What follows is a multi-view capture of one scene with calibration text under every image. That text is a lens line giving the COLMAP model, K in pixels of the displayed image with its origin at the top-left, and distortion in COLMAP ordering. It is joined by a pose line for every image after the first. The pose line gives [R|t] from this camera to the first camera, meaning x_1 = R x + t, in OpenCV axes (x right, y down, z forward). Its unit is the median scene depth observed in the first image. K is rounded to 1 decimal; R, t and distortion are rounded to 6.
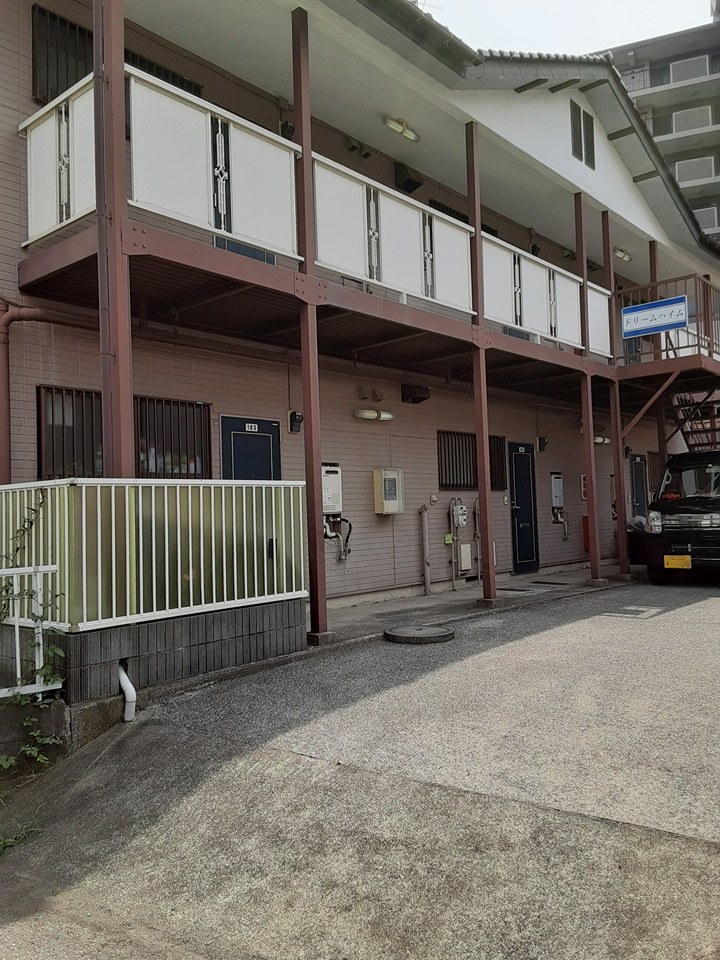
lens RADIAL K [[782.8, 0, 355.0], [0, 782.8, 482.6], [0, 0, 1]] dist [0.091609, -0.131221]
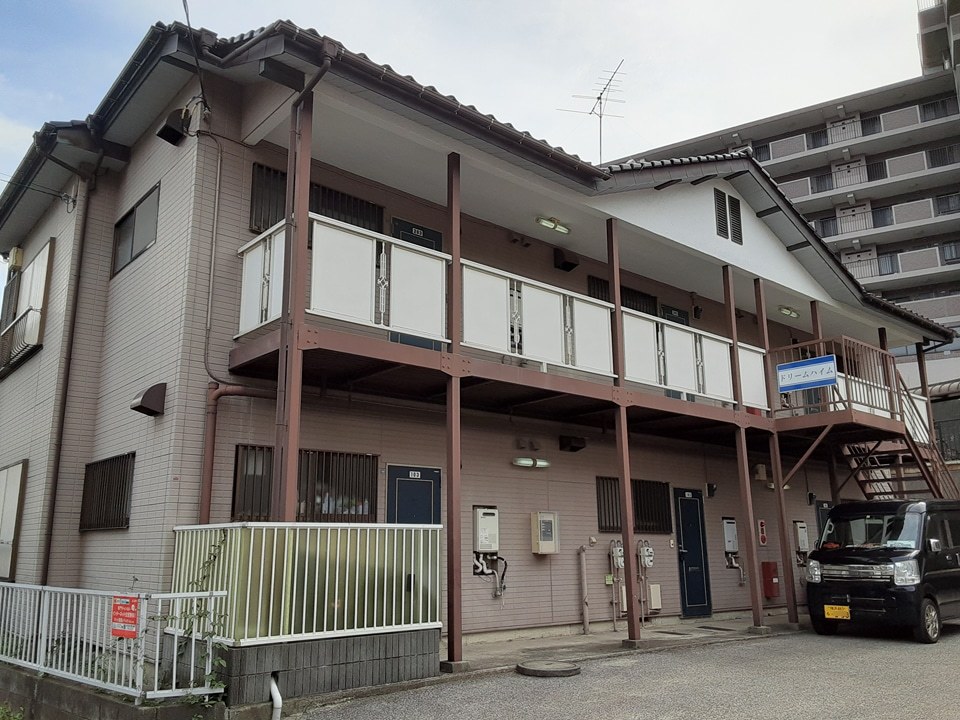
lens RADIAL K [[782.8, 0, 465.4], [0, 782.8, 376.1], [0, 0, 1]] dist [0.091609, -0.131221]
pose [[0.987501, -0.002713, -0.157591, 0.116186], [-0.024286, 0.985293, -0.169139, -0.017621], [0.155732, 0.170852, 0.972912, -0.140309]]
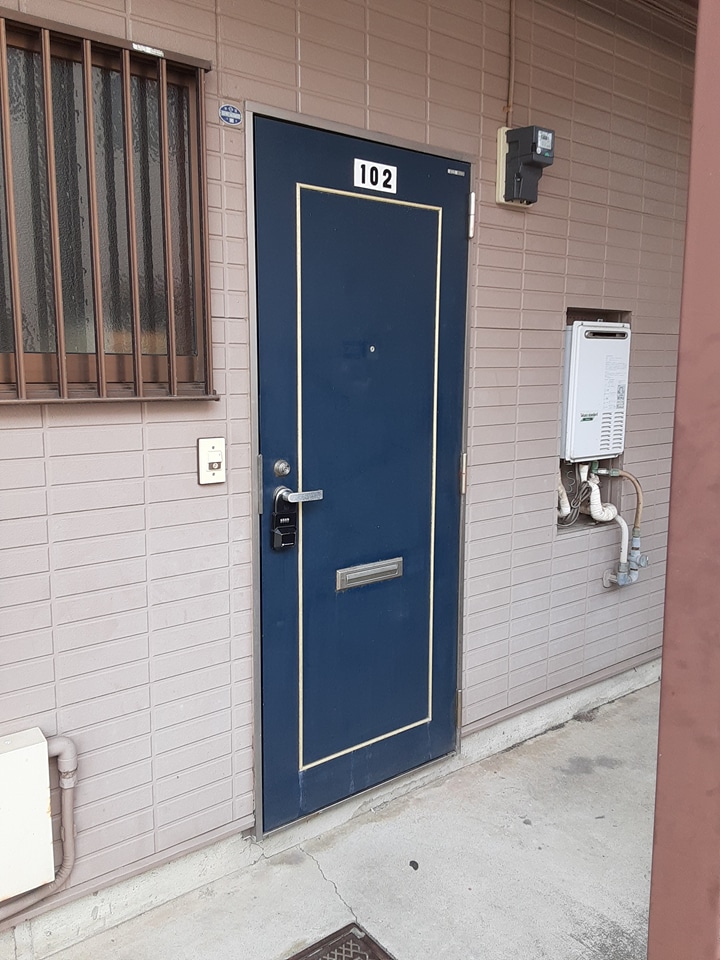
lens RADIAL K [[782.8, 0, 359.8], [0, 782.8, 476.0], [0, 0, 1]] dist [0.091609, -0.131221]
pose [[0.981518, 0.073338, -0.176759, 0.341743], [-0.036626, 0.978569, 0.202635, -0.014815], [0.187832, -0.192416, 0.963169, 1.118908]]
